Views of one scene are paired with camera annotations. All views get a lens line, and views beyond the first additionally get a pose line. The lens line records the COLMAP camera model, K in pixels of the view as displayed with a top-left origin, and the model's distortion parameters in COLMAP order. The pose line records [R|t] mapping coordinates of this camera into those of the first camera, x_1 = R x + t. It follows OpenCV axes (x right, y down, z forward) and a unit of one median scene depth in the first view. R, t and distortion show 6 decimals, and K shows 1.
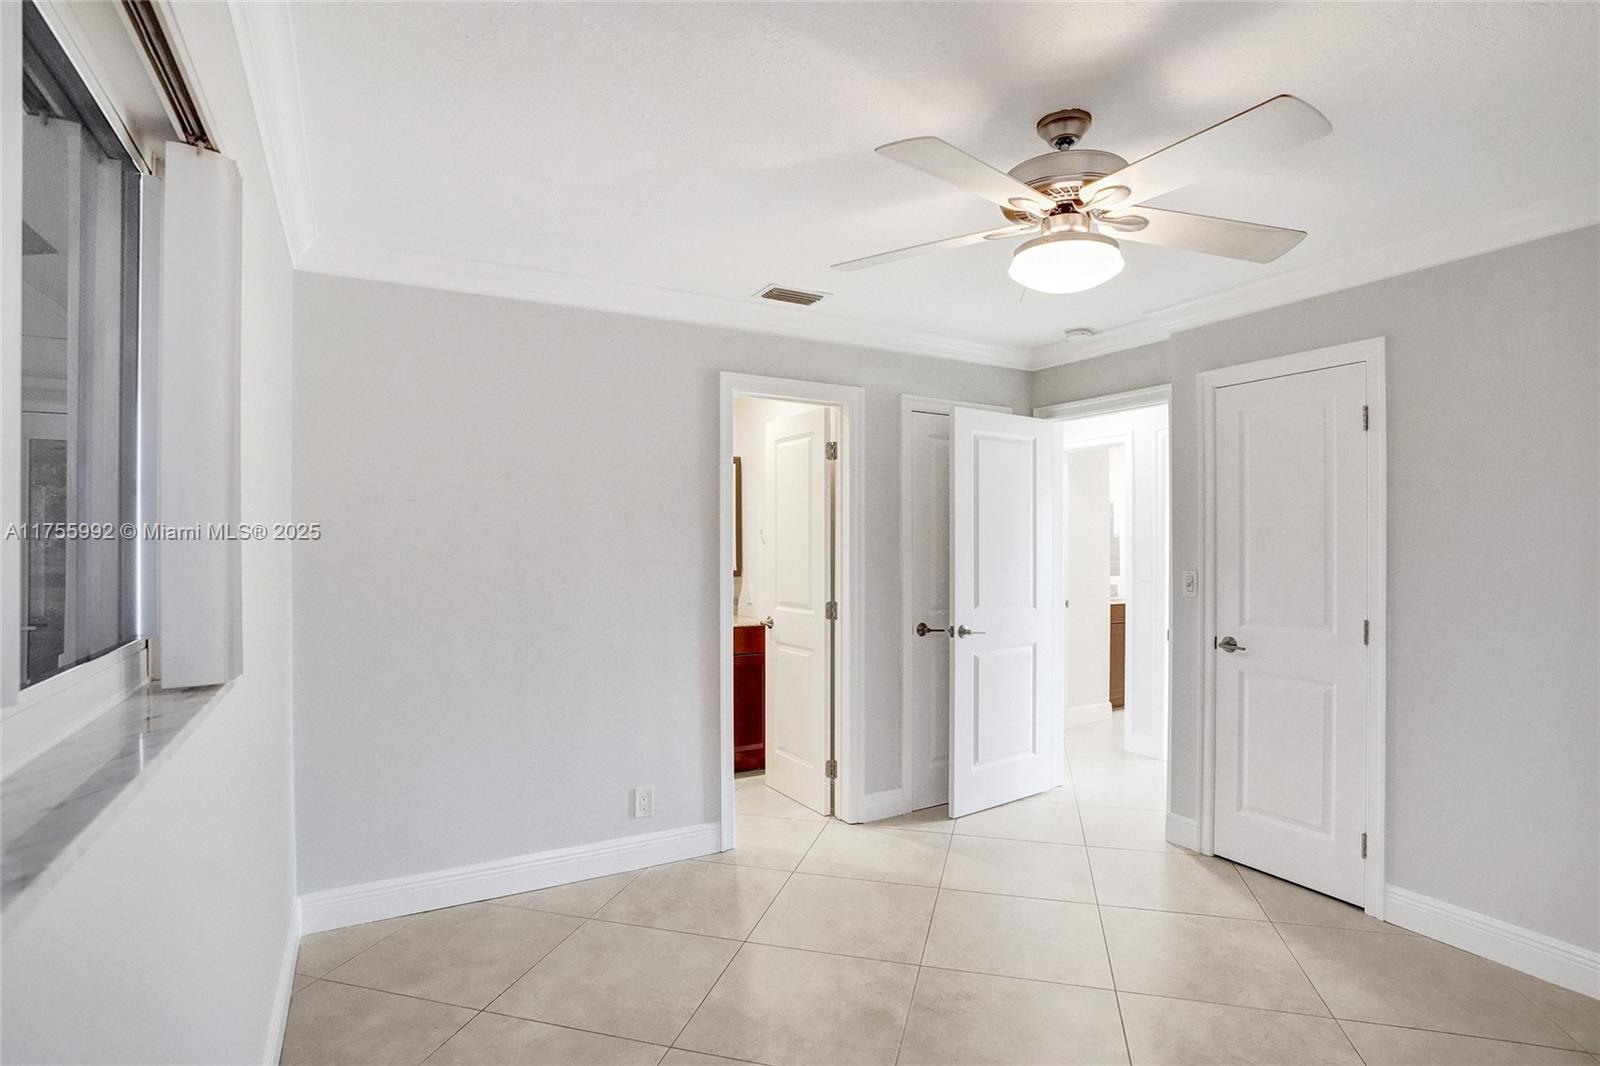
lens RADIAL K [[780.7, 0, 793.5], [0, 780.7, 538.0], [0, 0, 1]] dist [-0.041693, 0.007351]
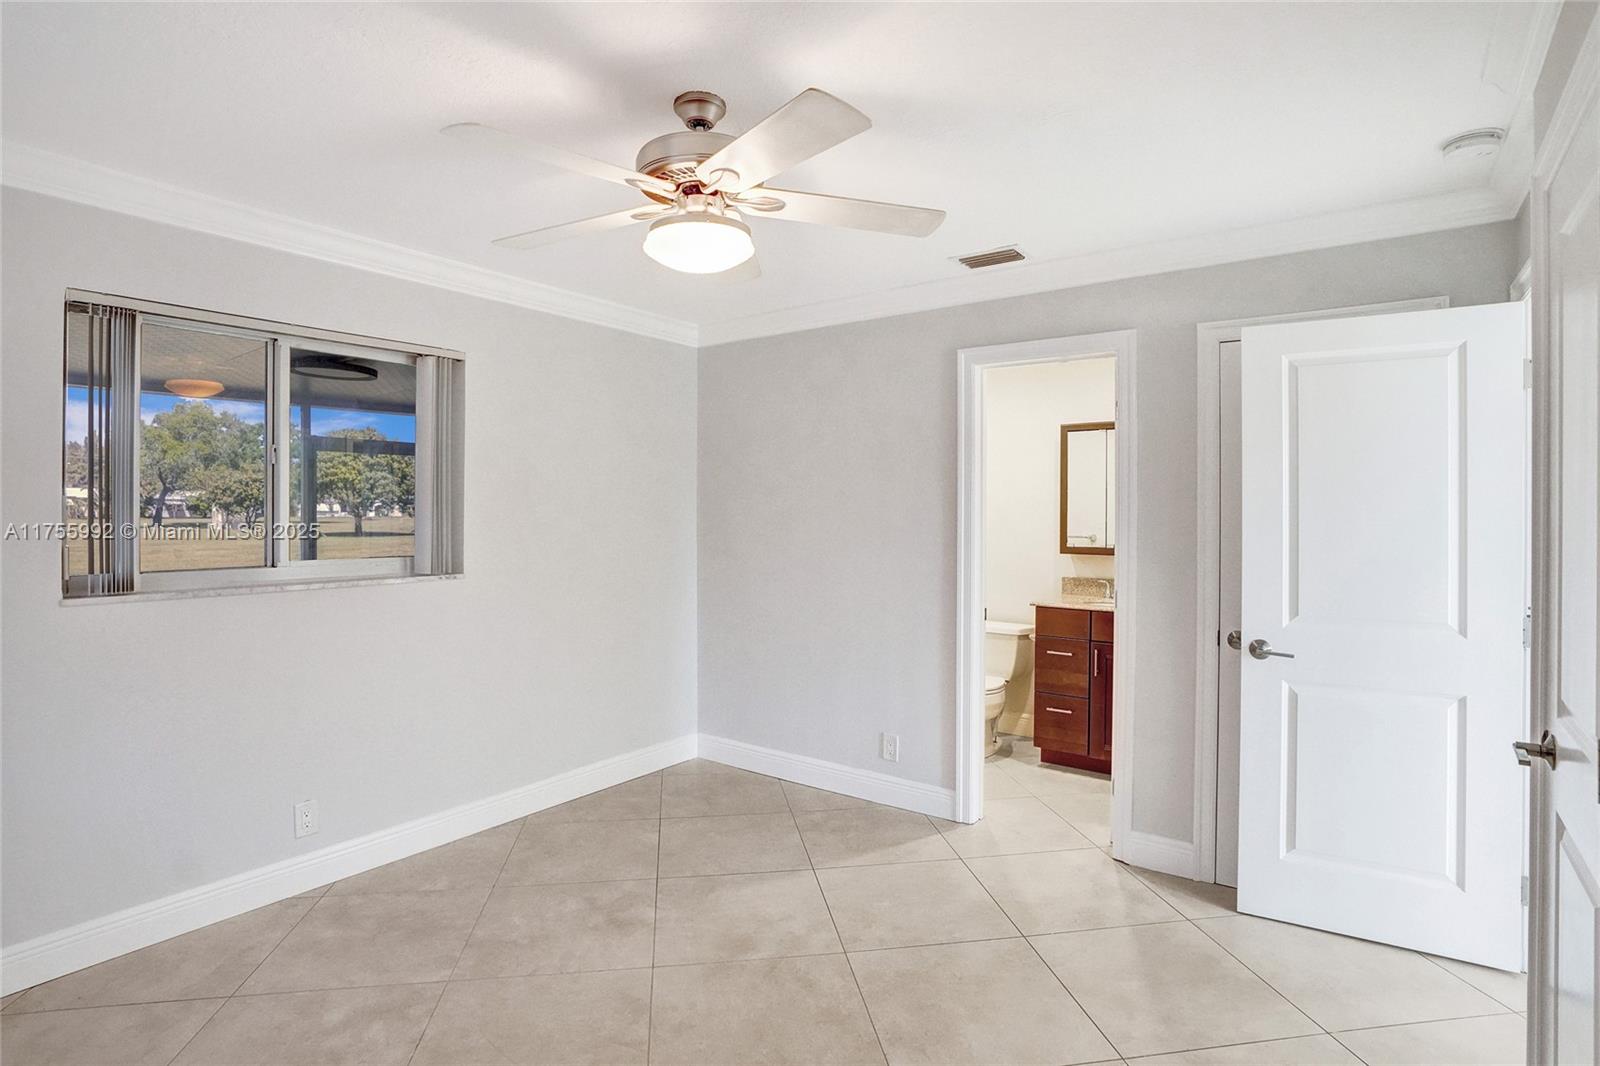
lens RADIAL K [[780.7, 0, 809.8], [0, 780.7, 511.1], [0, 0, 1]] dist [-0.041693, 0.007351]
pose [[0.432345, 0.000327, -0.901708, 0.740903], [0.000187, 1.000000, 0.000452, -0.004020], [0.901708, -0.000364, 0.432345, 0.386114]]
